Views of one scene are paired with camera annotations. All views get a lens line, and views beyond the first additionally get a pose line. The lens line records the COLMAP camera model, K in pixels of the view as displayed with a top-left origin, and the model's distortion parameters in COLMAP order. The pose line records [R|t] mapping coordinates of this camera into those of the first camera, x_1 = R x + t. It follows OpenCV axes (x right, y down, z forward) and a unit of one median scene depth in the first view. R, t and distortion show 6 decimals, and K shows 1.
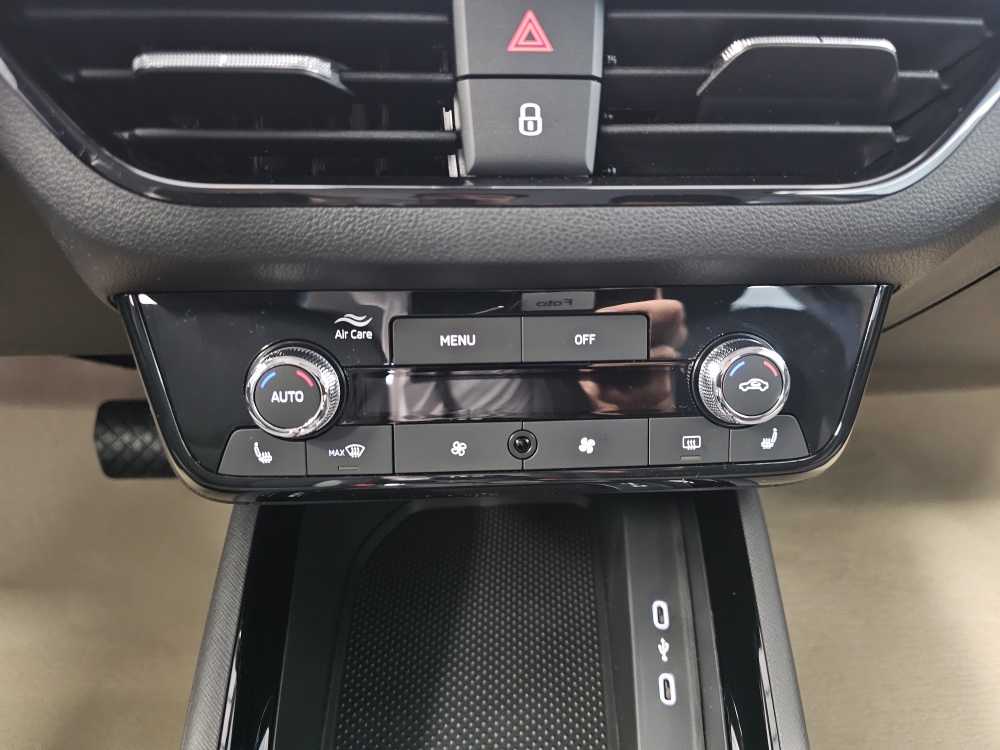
lens RADIAL K [[682.6, 0, 493.7], [0, 682.6, 354.5], [0, 0, 1]] dist [0.050670, -0.057947]
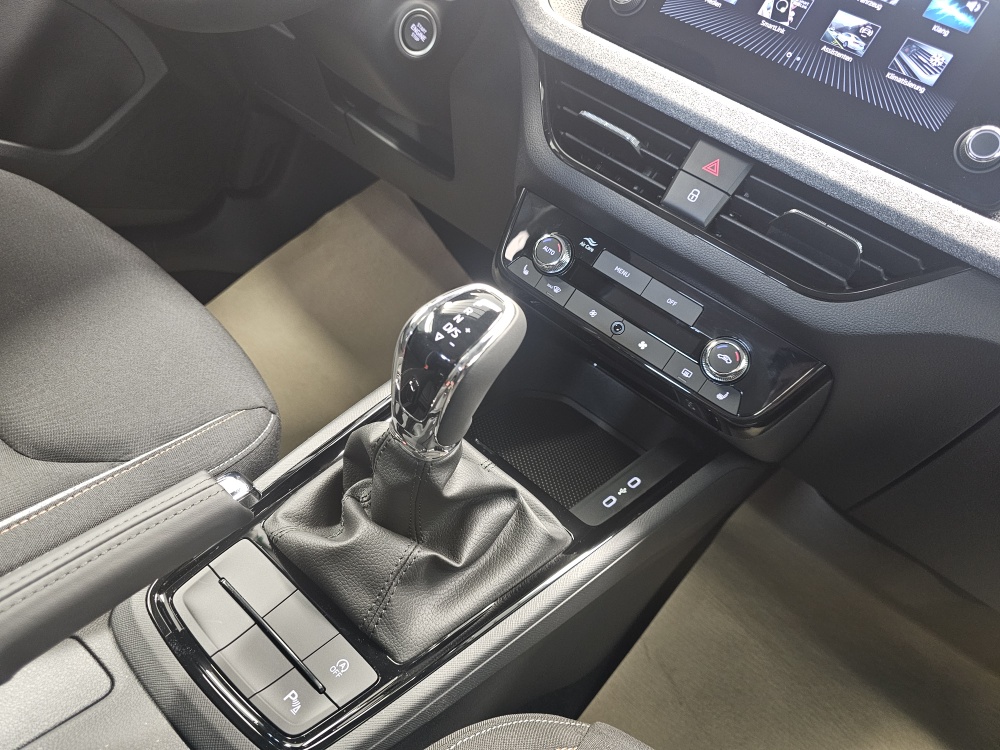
lens RADIAL K [[682.6, 0, 492.8], [0, 682.6, 358.8], [0, 0, 1]] dist [0.050670, -0.057947]
pose [[0.726777, 0.547588, -0.414659, 0.729446], [-0.601573, 0.798818, 0.000516, 0.463634], [0.331519, 0.249073, 0.909977, -1.106053]]
